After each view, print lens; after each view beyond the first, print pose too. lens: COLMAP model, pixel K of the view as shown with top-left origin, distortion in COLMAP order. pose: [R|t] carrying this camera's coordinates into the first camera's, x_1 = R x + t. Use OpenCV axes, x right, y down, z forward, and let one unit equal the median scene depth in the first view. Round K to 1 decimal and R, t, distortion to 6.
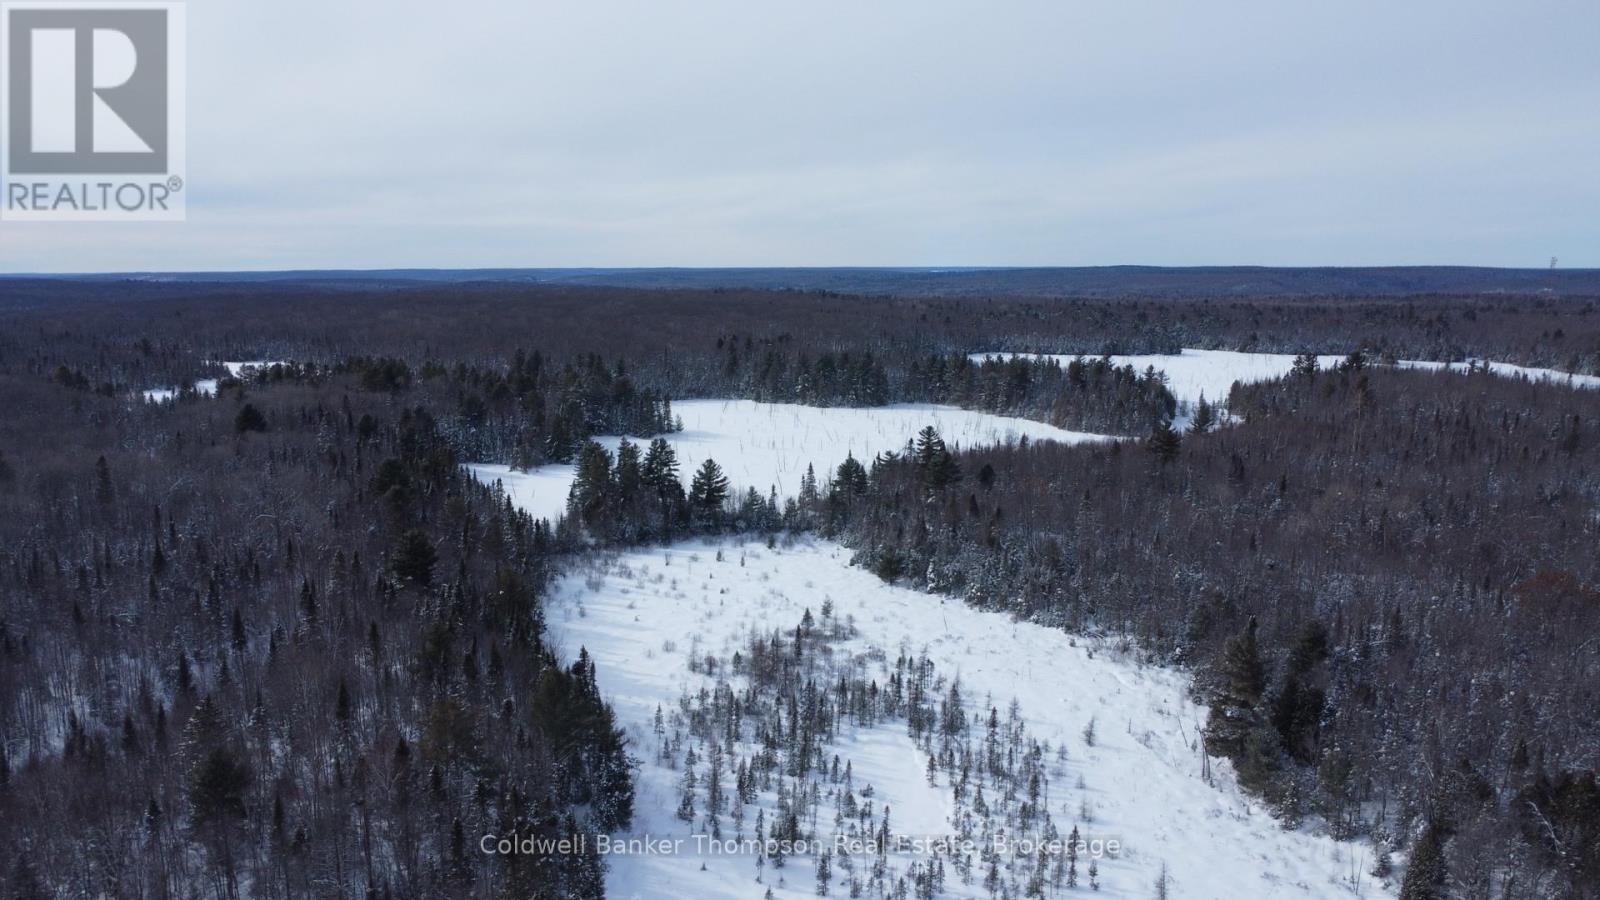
lens RADIAL K [[1166.9, 0, 805.2], [0, 1166.9, 453.2], [0, 0, 1]] dist [-0.025022, 0.004921]
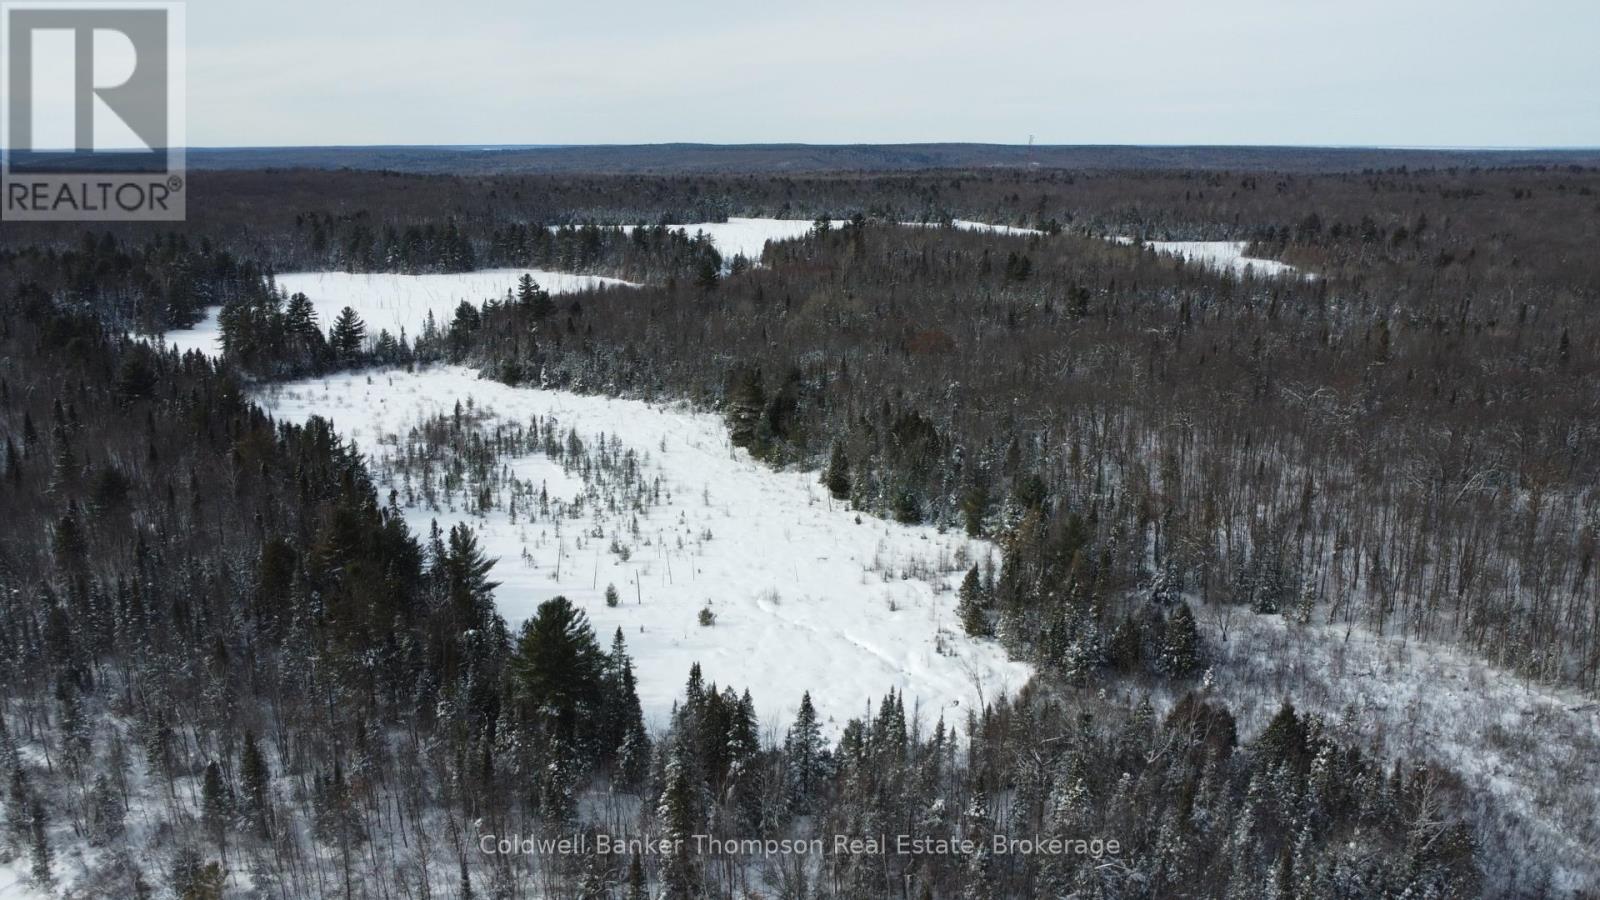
lens RADIAL K [[1166.9, 0, 806.3], [0, 1166.9, 451.5], [0, 0, 1]] dist [-0.025022, 0.004921]
pose [[0.932277, -0.091075, 0.350093, -0.077371], [0.055948, 0.992445, 0.109194, 0.051724], [-0.357393, -0.082212, 0.930329, -0.324837]]
